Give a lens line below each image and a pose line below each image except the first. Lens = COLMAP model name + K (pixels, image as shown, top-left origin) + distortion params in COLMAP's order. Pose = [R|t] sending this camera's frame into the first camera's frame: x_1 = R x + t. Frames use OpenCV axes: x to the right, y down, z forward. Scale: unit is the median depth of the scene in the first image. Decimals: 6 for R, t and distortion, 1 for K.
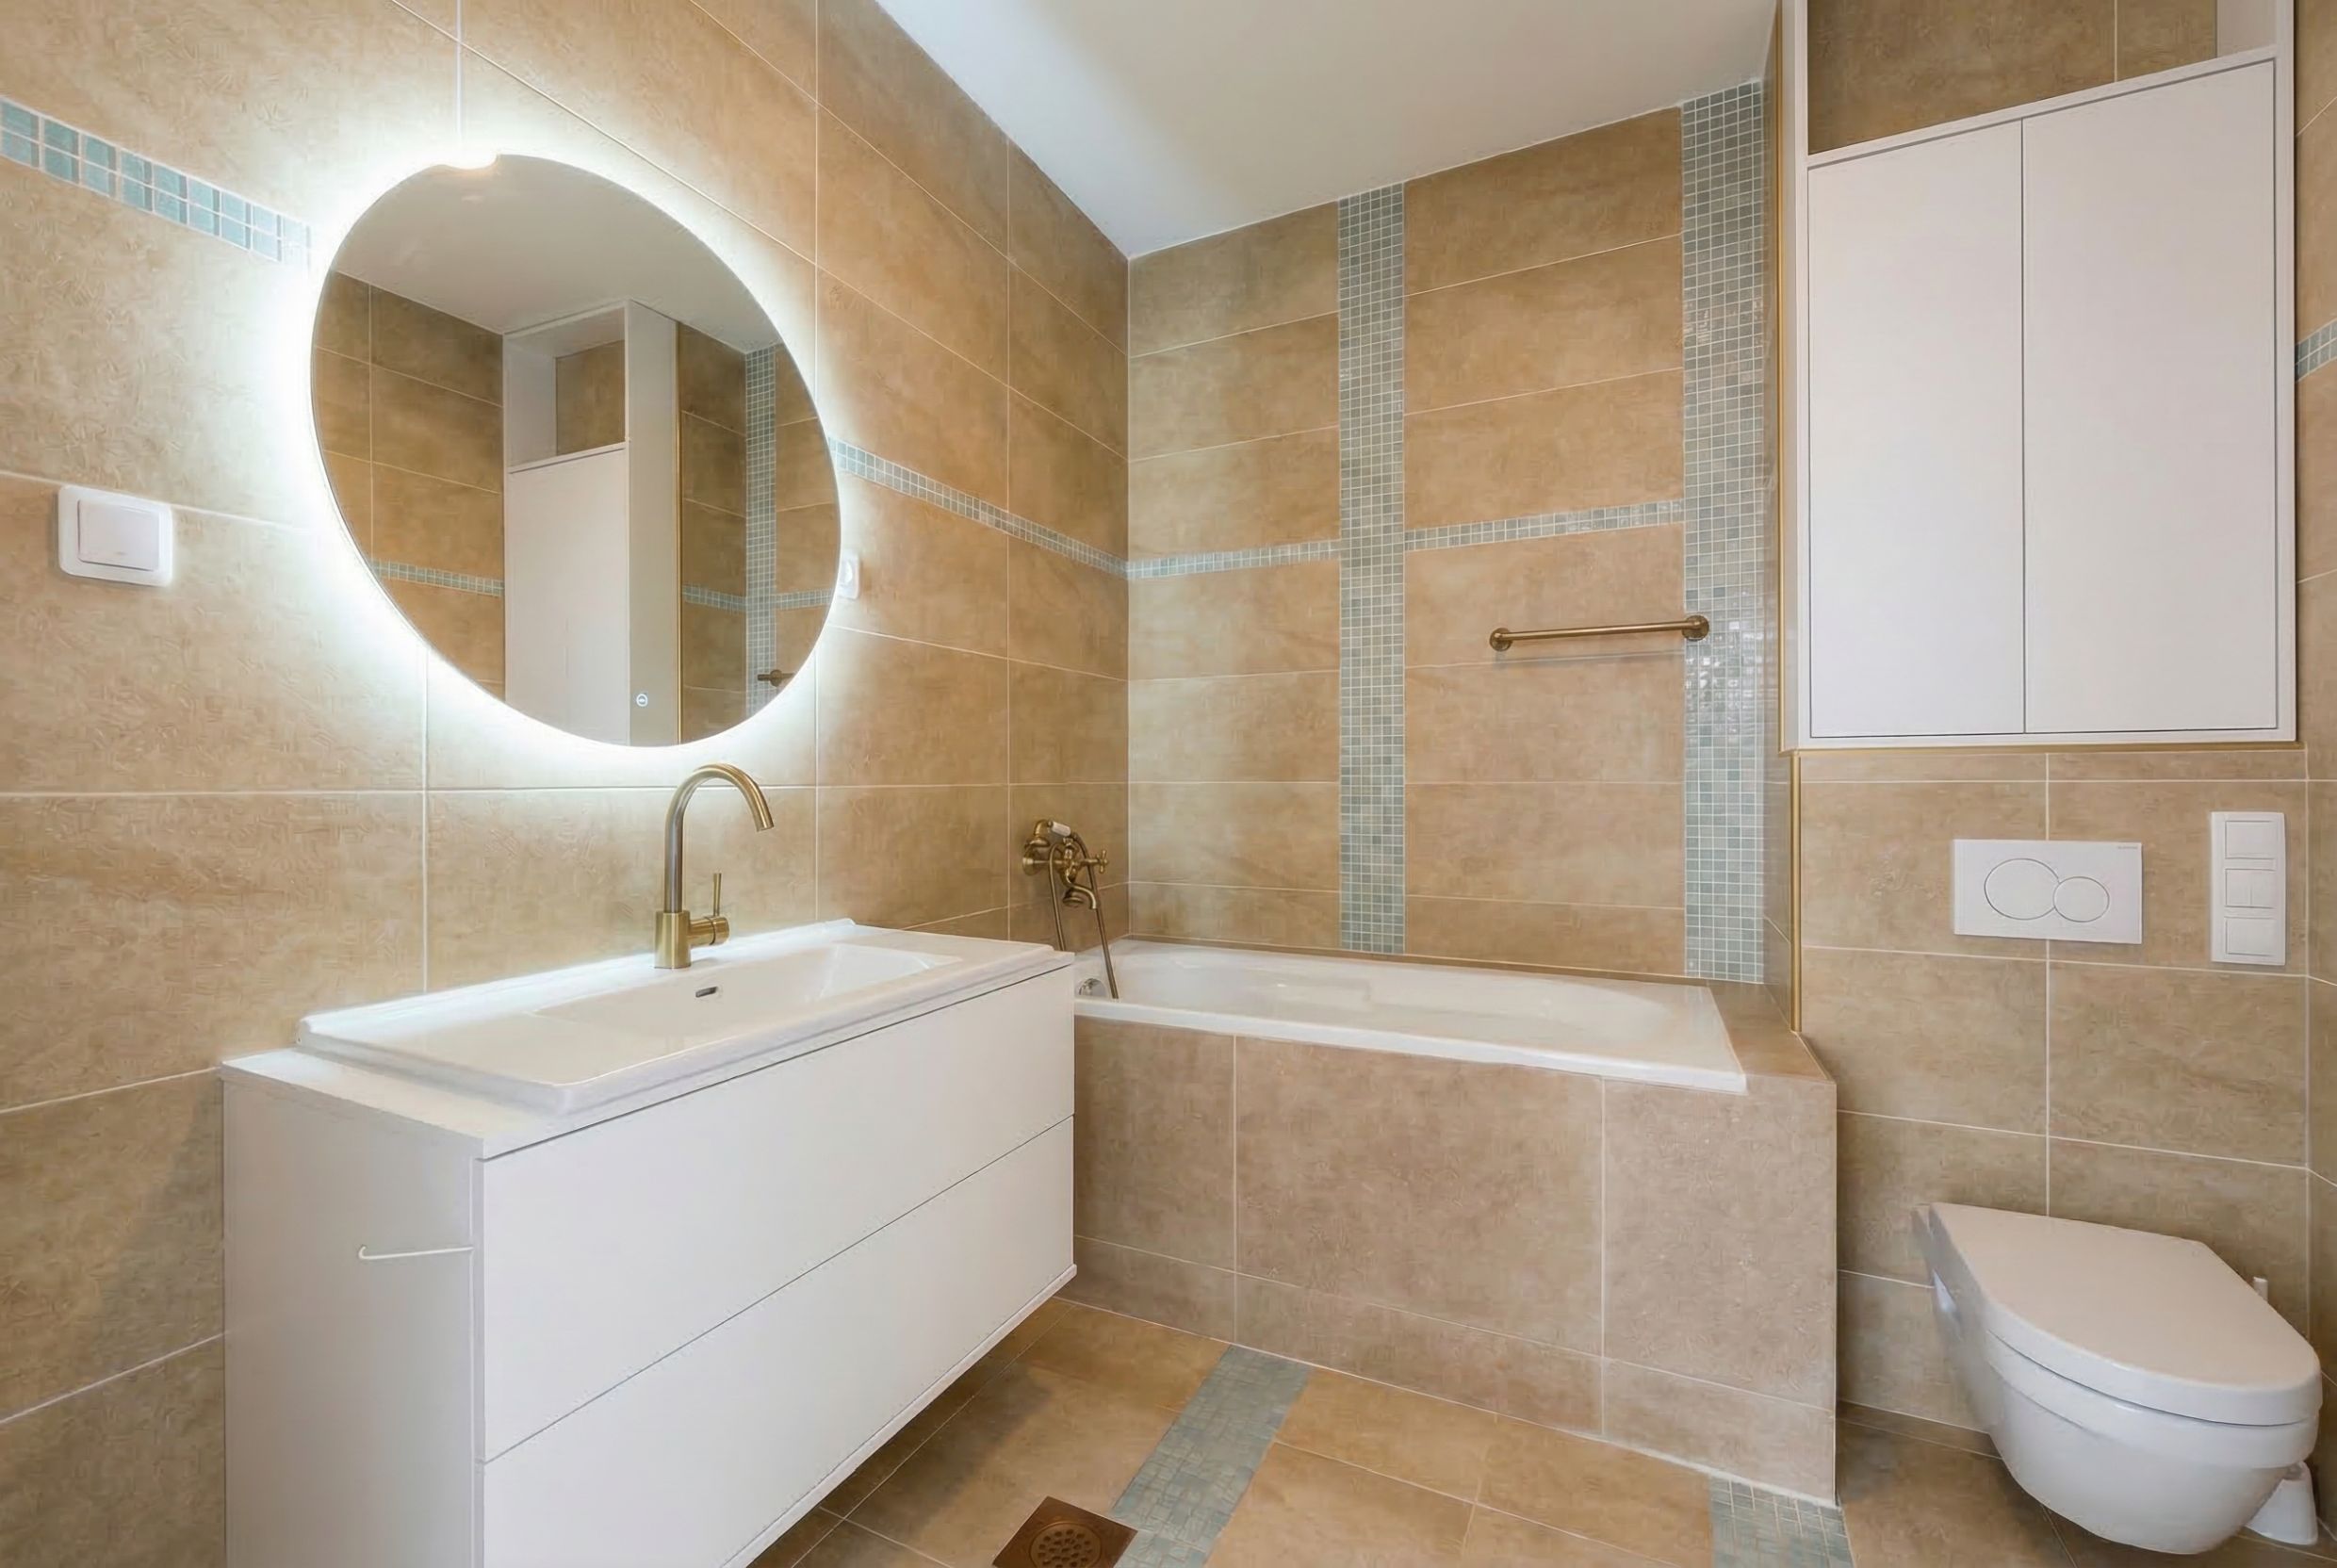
lens RADIAL K [[968.8, 0, 1198.7], [0, 968.8, 796.8], [0, 0, 1]] dist [0.002231, 0.000413]
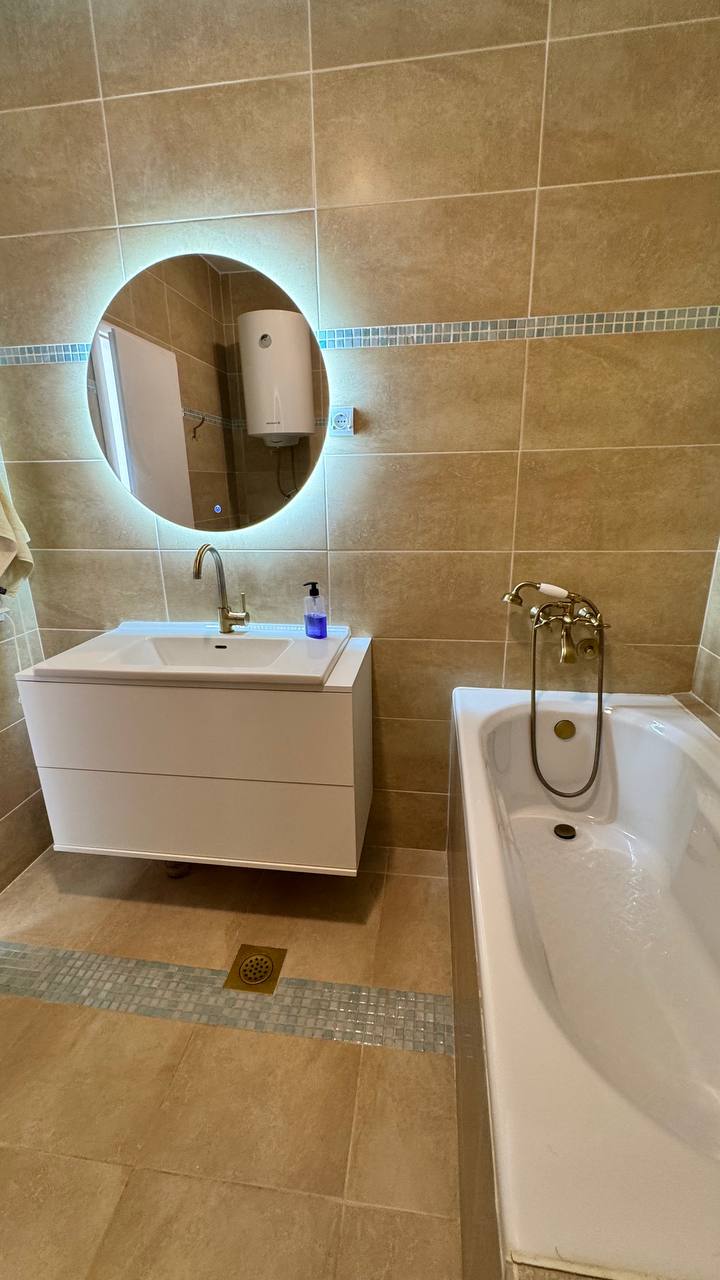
lens RADIAL K [[507.4, 0, 357.8], [0, 507.4, 625.8], [0, 0, 1]] dist [-0.001710, -0.000335]
pose [[0.286170, 0.300337, -0.909892, 0.362795], [0.009247, 0.948696, 0.316054, -0.122298], [0.958134, -0.098859, 0.268711, 0.525680]]
